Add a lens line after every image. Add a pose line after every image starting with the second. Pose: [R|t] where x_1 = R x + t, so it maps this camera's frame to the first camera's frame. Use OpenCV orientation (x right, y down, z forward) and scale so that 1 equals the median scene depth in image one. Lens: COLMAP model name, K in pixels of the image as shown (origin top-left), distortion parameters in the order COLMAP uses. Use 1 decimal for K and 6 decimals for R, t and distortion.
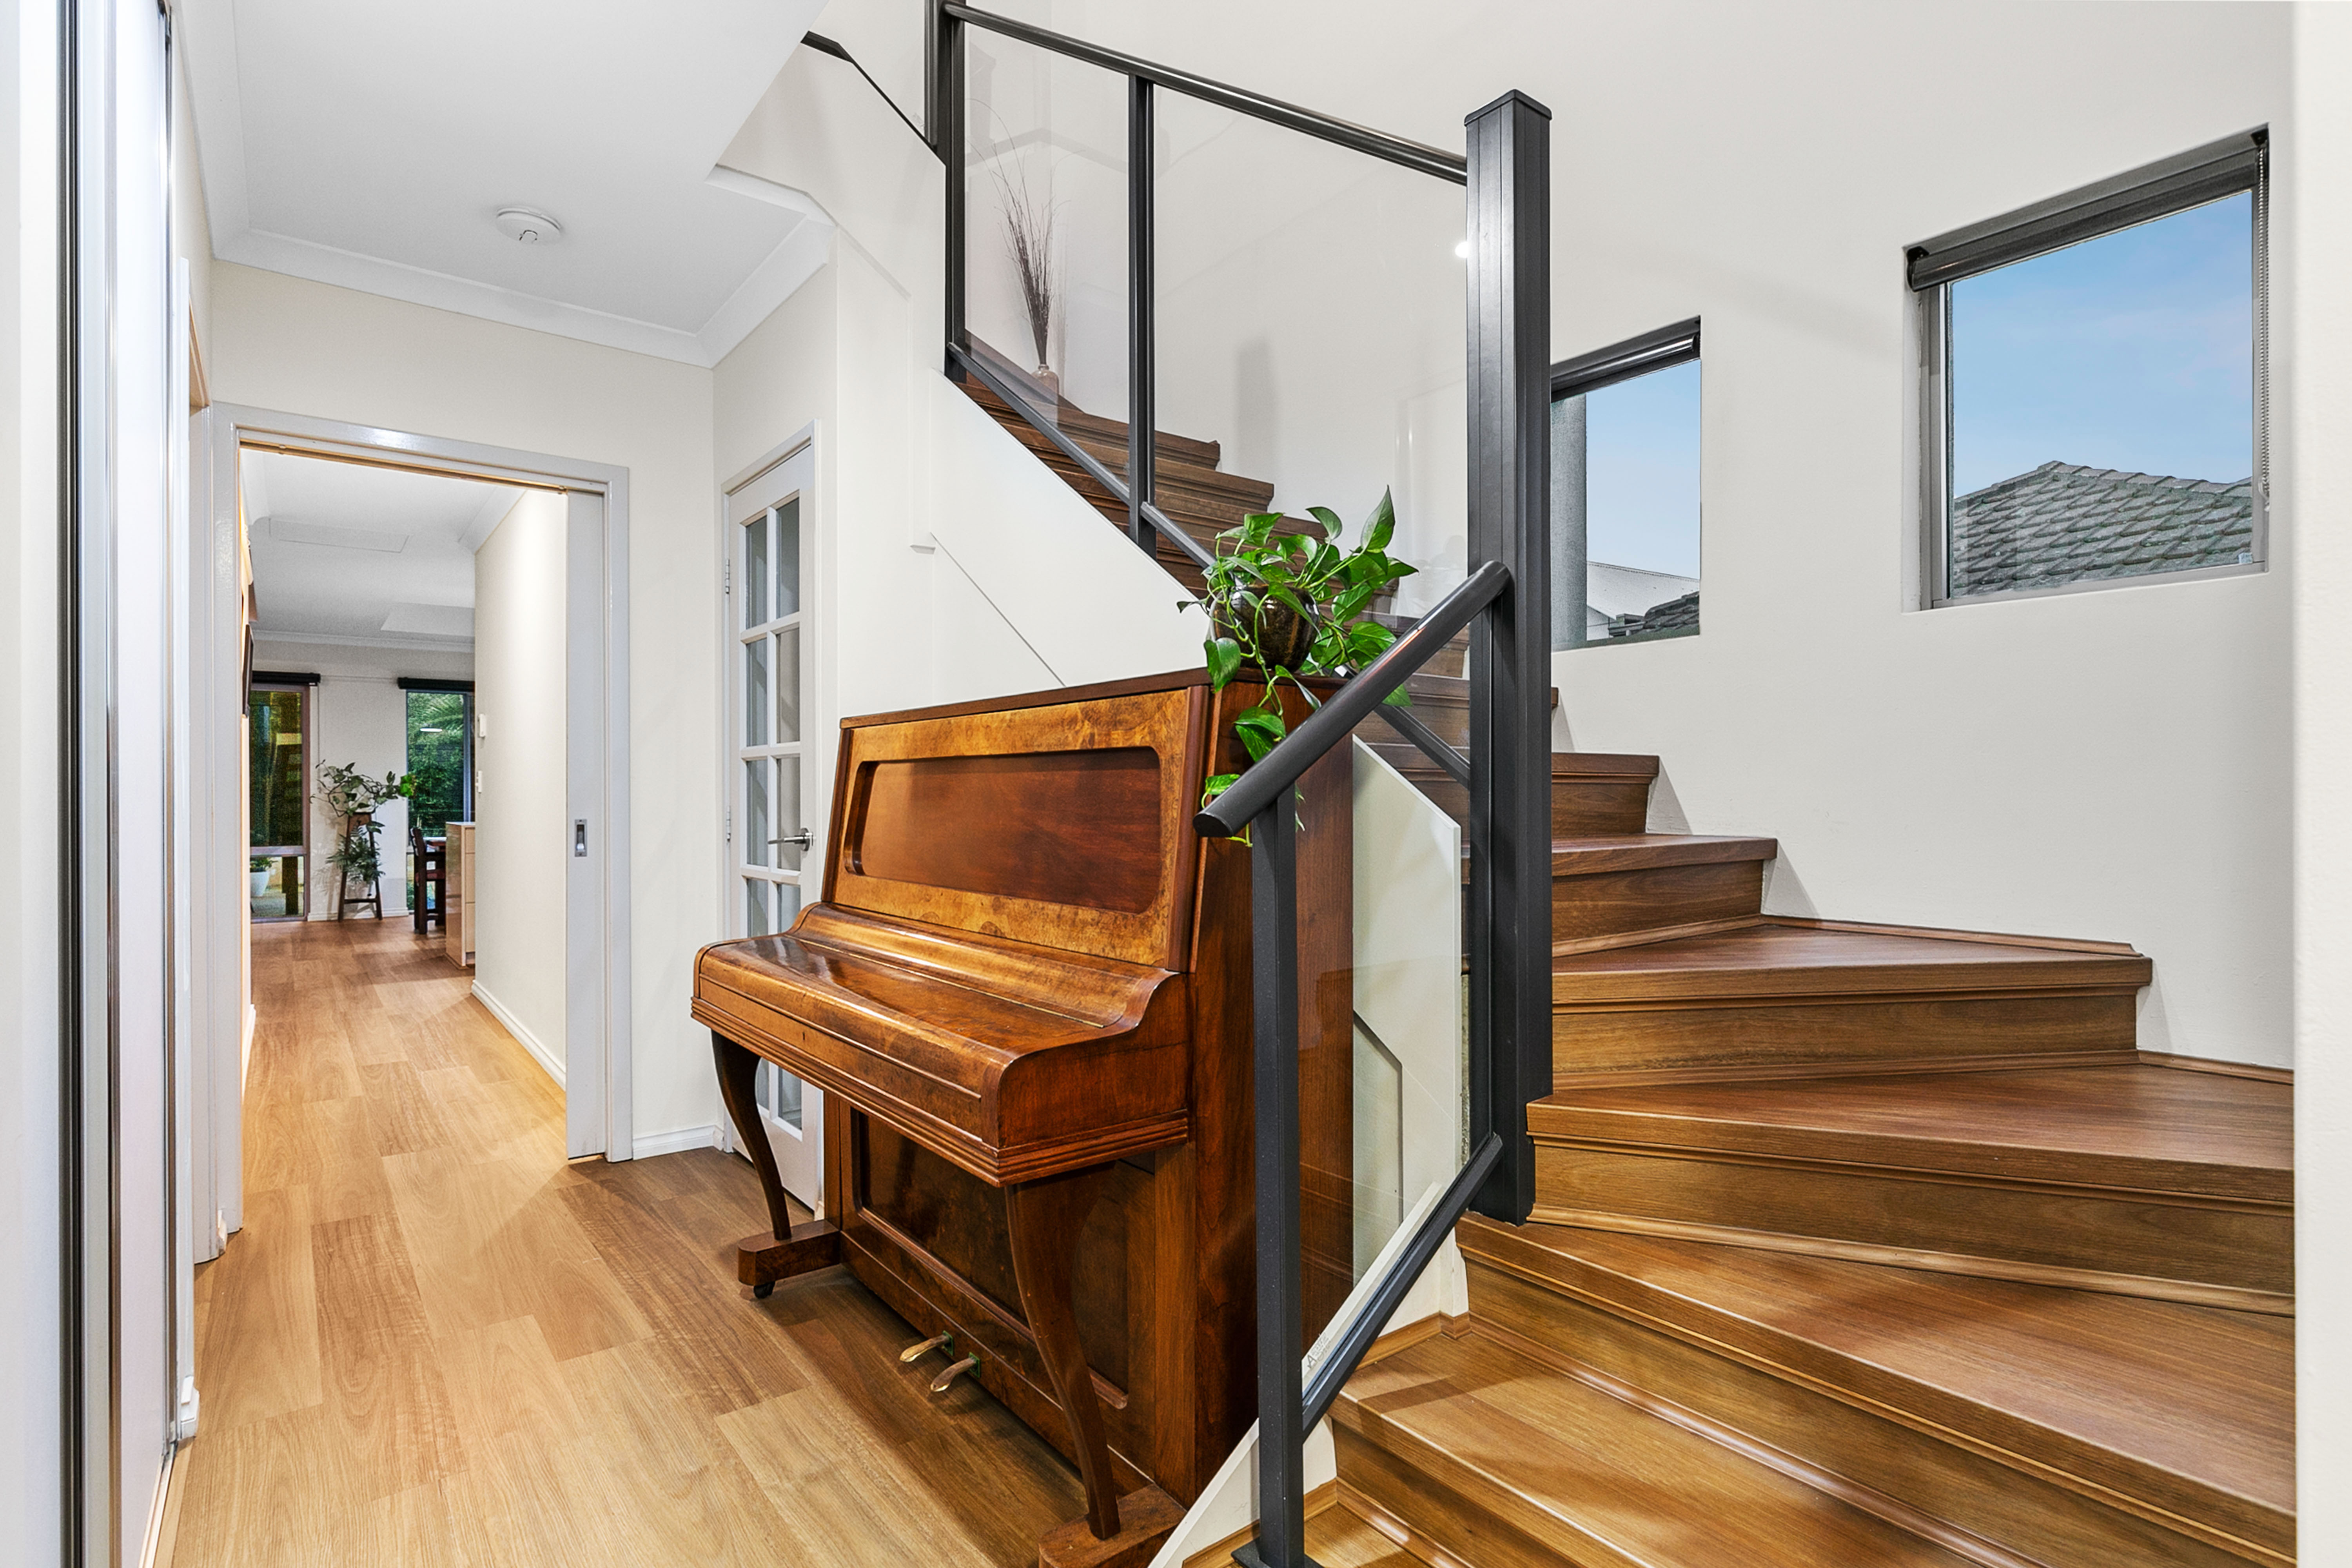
lens RADIAL K [[1151.7, 0, 1179.5], [0, 1151.7, 791.1], [0, 0, 1]] dist [-0.004509, -0.000386]
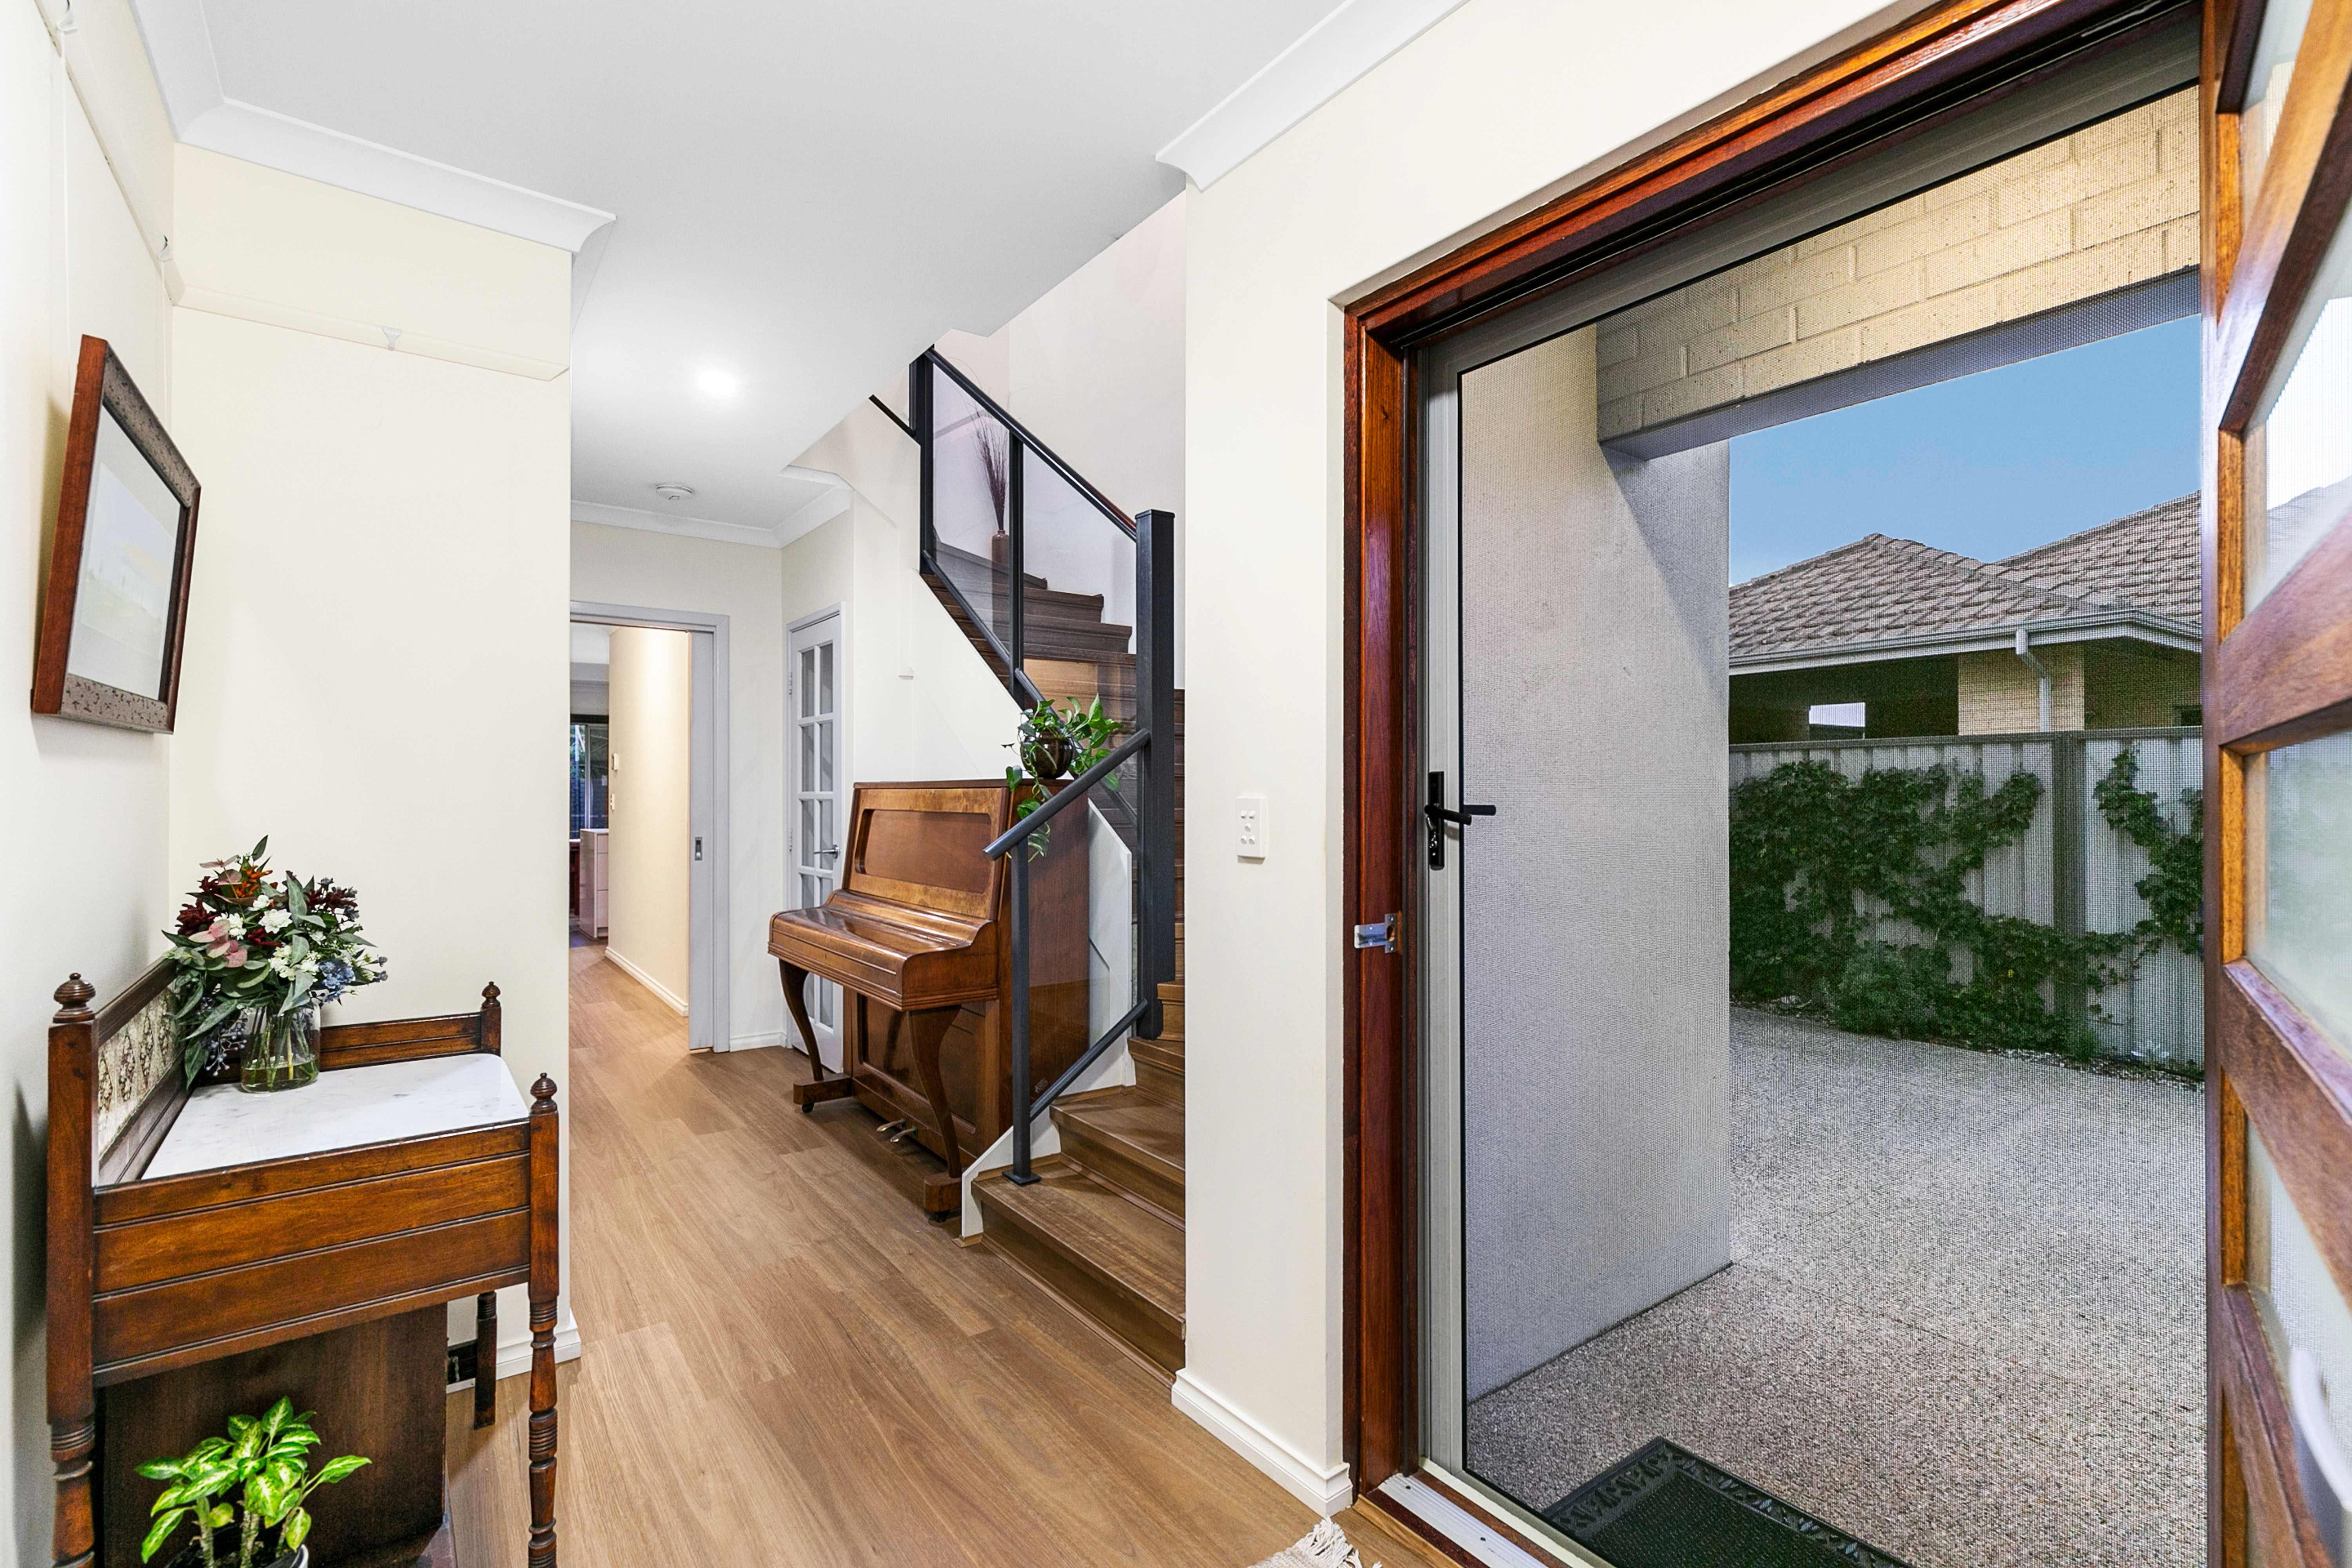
lens RADIAL K [[1067.7, 0, 1177.3], [0, 1067.7, 788.8], [0, 0, 1]] dist [0.001730, 0.000221]
pose [[0.999525, 0.002323, -0.030737, 0.244198], [-0.002406, 0.999994, -0.002680, -0.051428], [0.030731, 0.002753, 0.999524, -0.596796]]
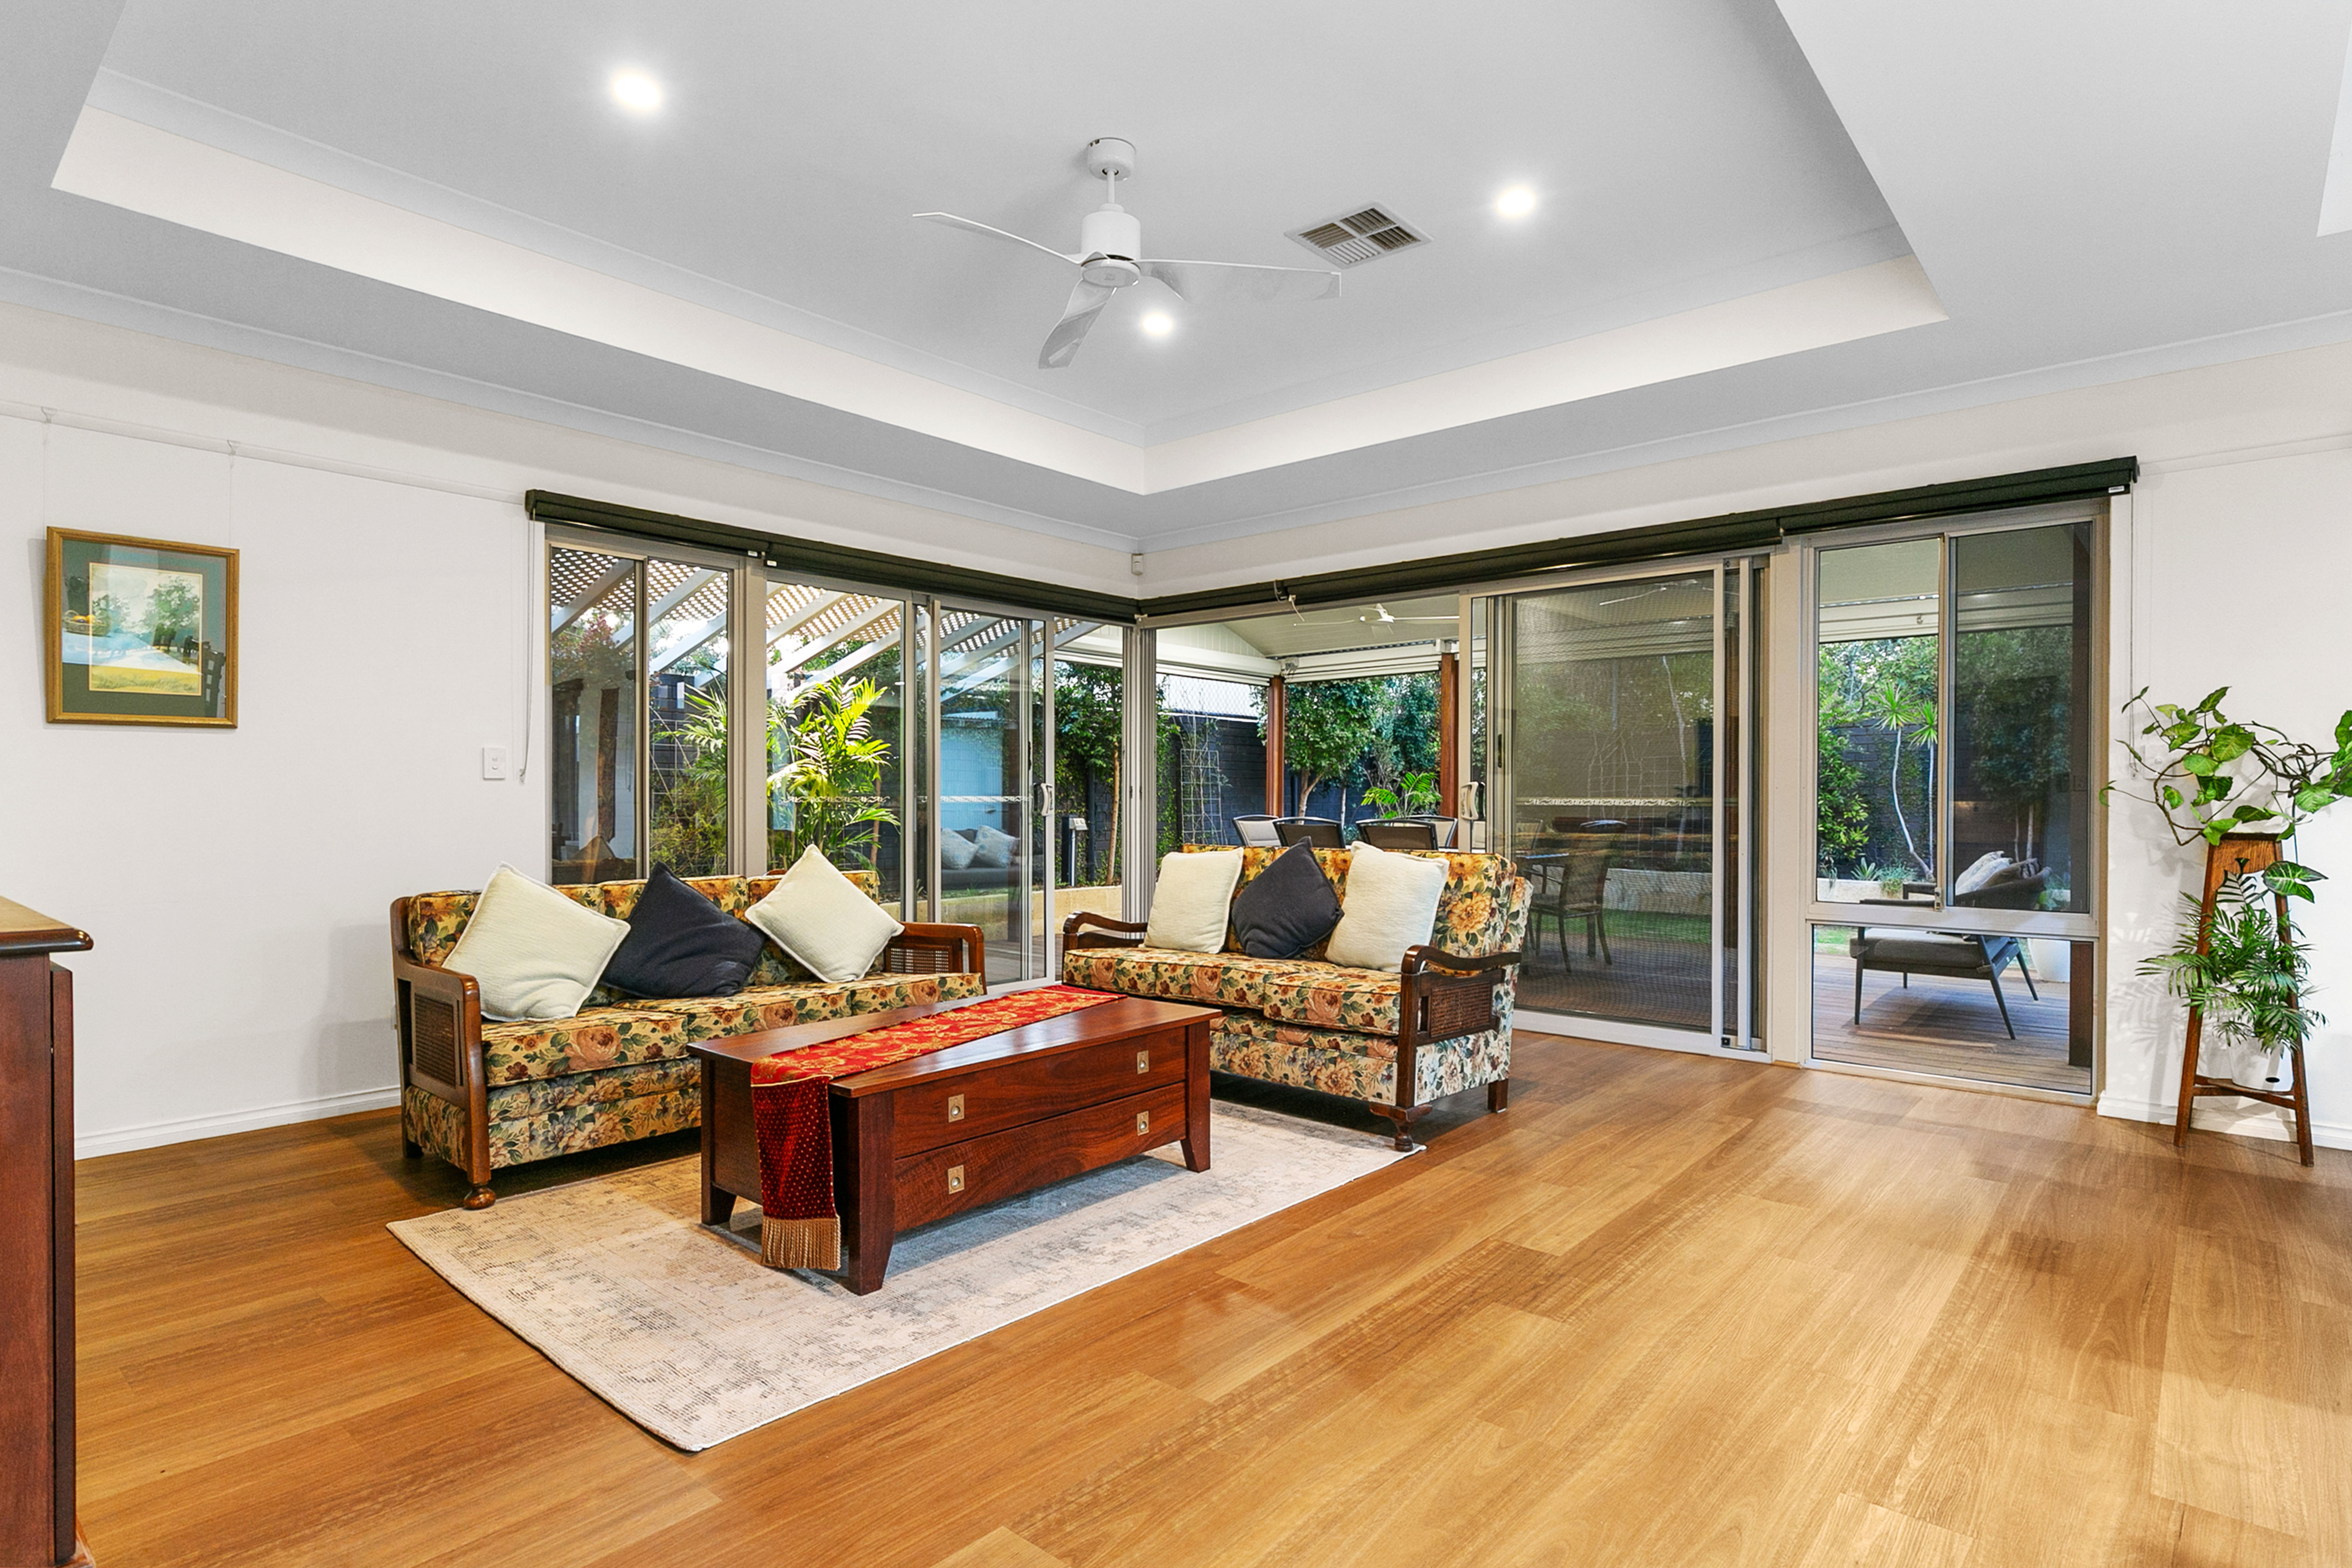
lens RADIAL K [[1203.3, 0, 1178.0], [0, 1203.3, 806.2], [0, 0, 1]] dist [-0.004515, -0.001262]
pose [[0.188340, 0.013807, -0.982007, -0.909188], [-0.004094, 0.999904, 0.013273, 0.014717], [0.982095, 0.001521, 0.188378, 1.333315]]
